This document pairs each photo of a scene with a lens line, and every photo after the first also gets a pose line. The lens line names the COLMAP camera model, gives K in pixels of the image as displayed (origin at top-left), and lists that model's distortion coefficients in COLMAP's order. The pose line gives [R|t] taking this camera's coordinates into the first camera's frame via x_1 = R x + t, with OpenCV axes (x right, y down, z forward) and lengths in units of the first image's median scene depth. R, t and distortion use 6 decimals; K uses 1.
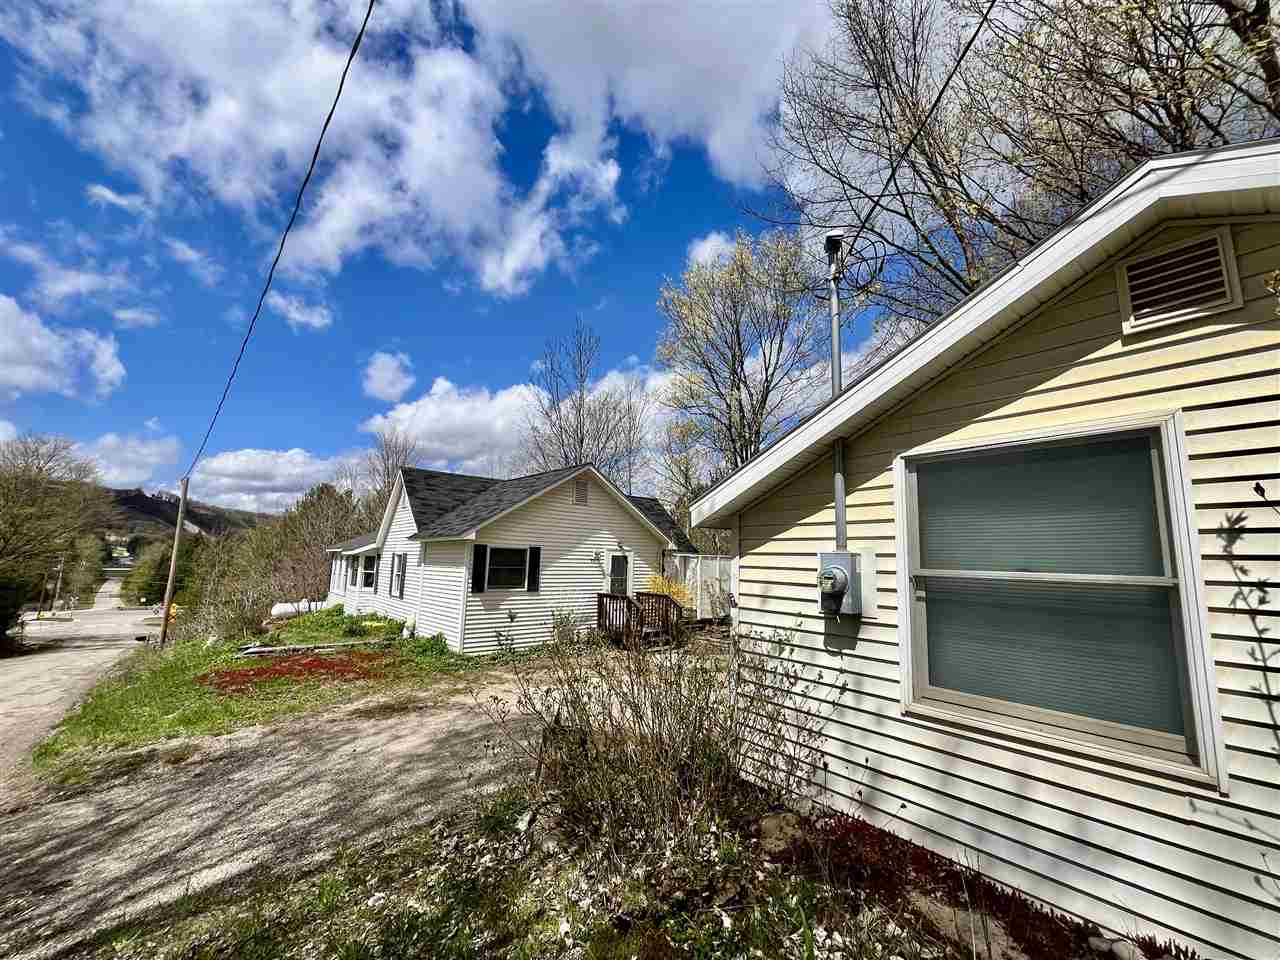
lens RADIAL K [[516.4, 0, 644.9], [0, 516.4, 476.6], [0, 0, 1]] dist [-0.003273, 0.000281]
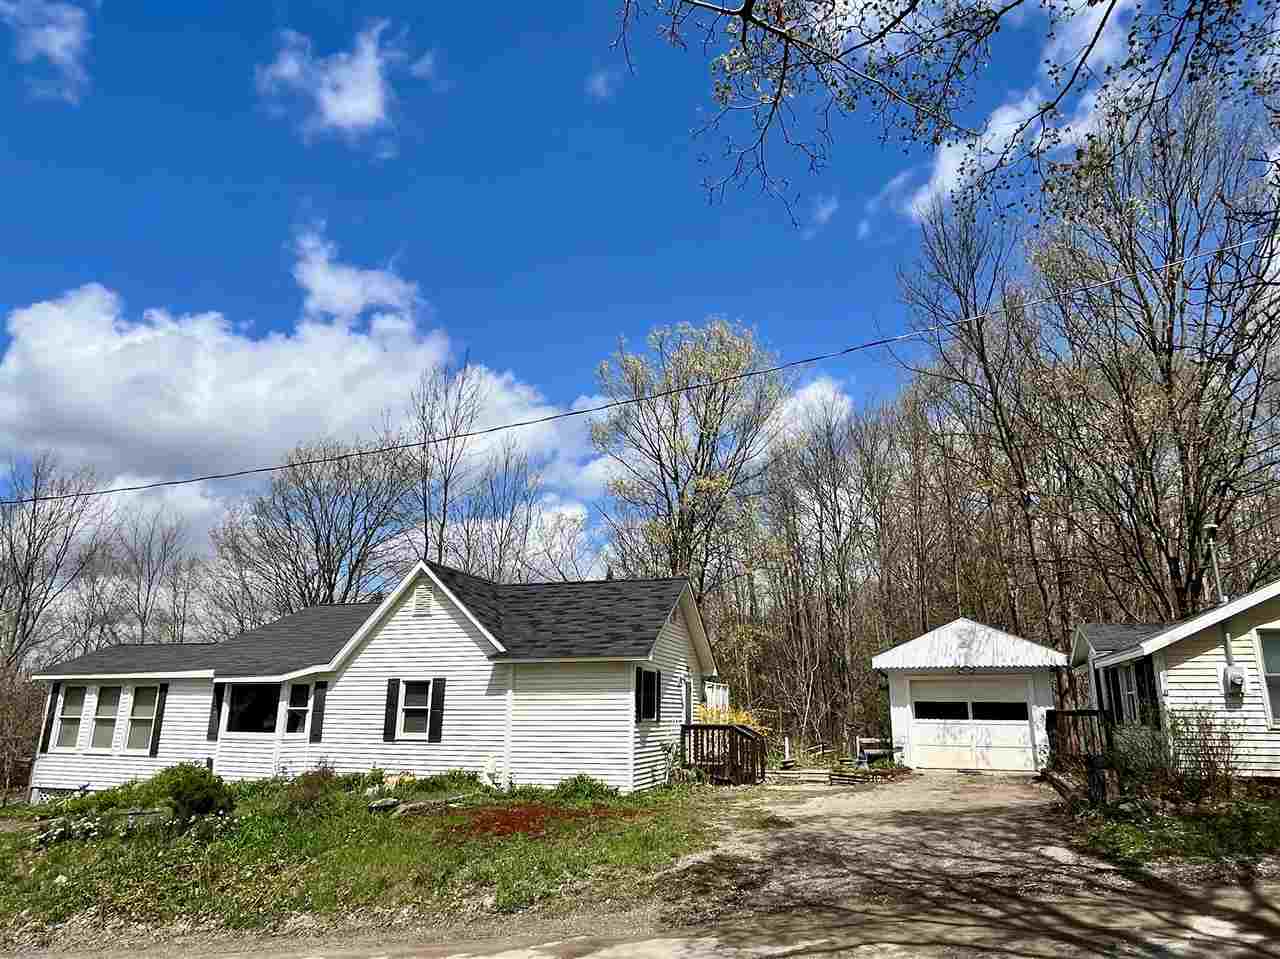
lens RADIAL K [[796.3, 0, 671.7], [0, 796.3, 492.3], [0, 0, 1]] dist [0.001986, -0.007033]
pose [[0.836221, 0.128287, 0.533177, -0.893165], [-0.074855, 0.989854, -0.120768, -0.003022], [-0.543260, 0.061078, 0.837340, -0.163741]]
